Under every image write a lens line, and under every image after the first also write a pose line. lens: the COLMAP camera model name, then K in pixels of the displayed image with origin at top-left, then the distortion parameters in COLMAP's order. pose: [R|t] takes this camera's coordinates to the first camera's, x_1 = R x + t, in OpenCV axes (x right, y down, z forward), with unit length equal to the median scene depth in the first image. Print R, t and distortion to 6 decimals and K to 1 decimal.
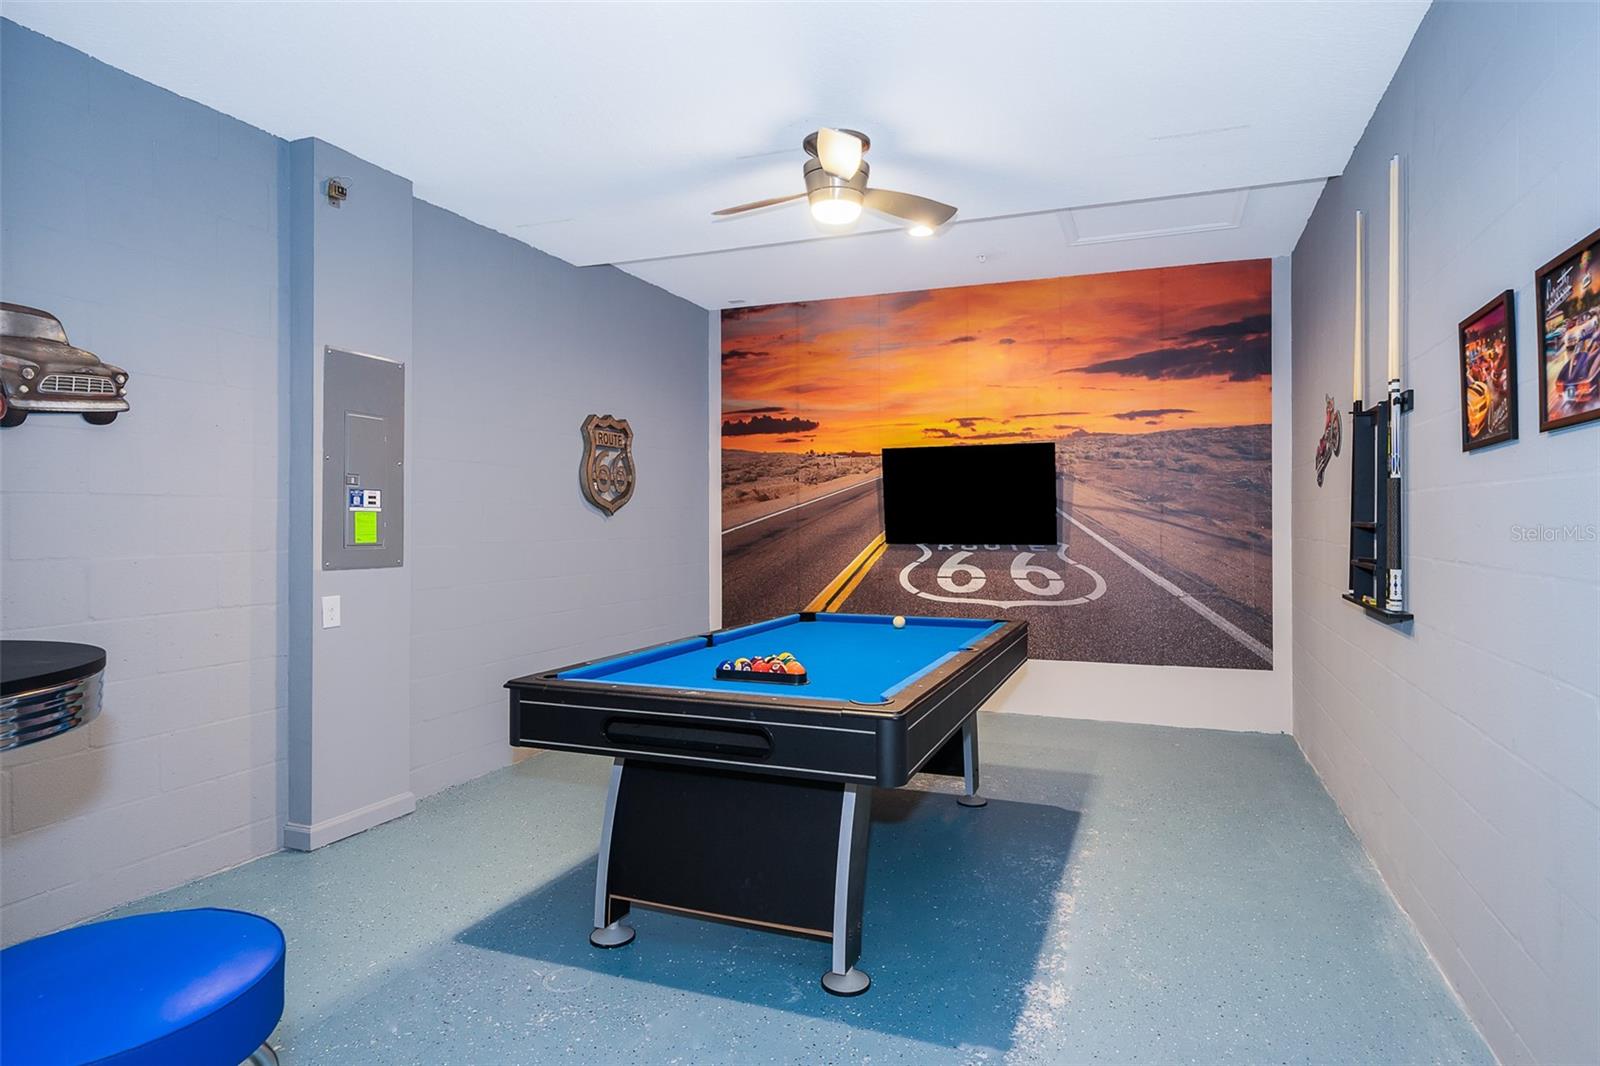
lens RADIAL K [[881.3, 0, 804.9], [0, 881.3, 514.2], [0, 0, 1]] dist [-0.000081, -0.000015]
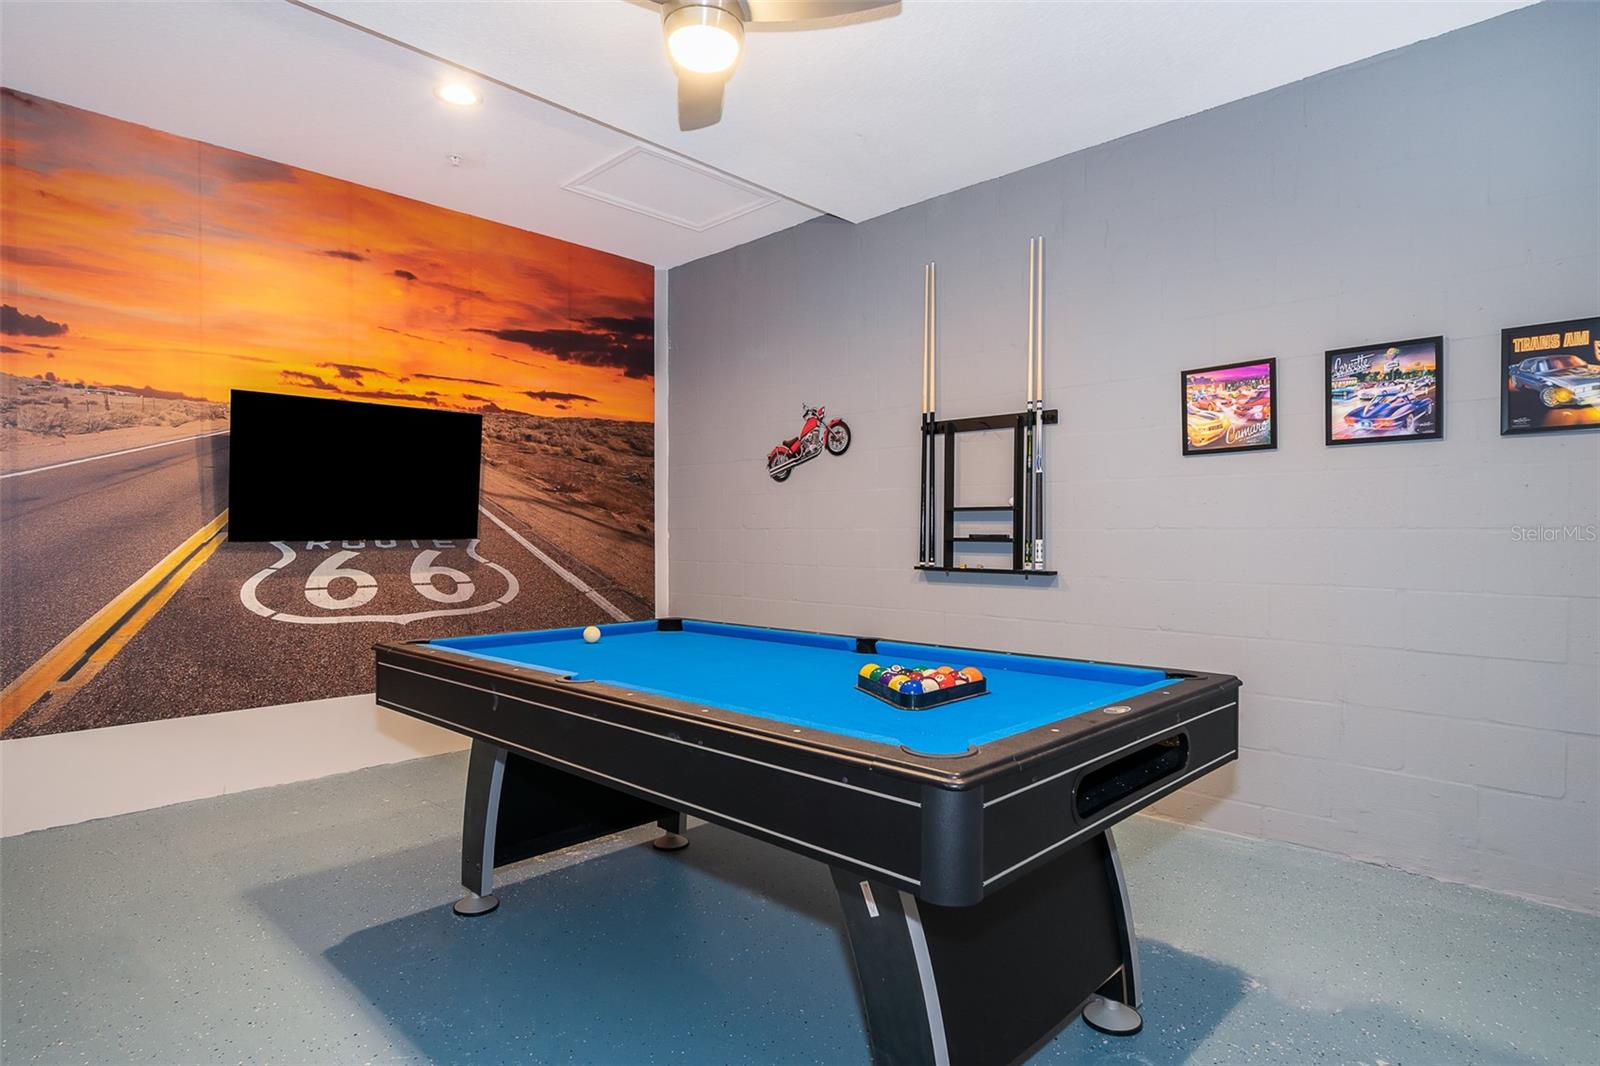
lens RADIAL K [[887.4, 0, 800.0], [0, 887.4, 533.0], [0, 0, 1]] dist [0.001498, 0.000190]
pose [[0.380517, 0.001814, 0.924772, -0.363107], [-0.005907, 0.999982, 0.000469, 0.026286], [-0.924755, -0.005641, 0.380522, 0.400835]]
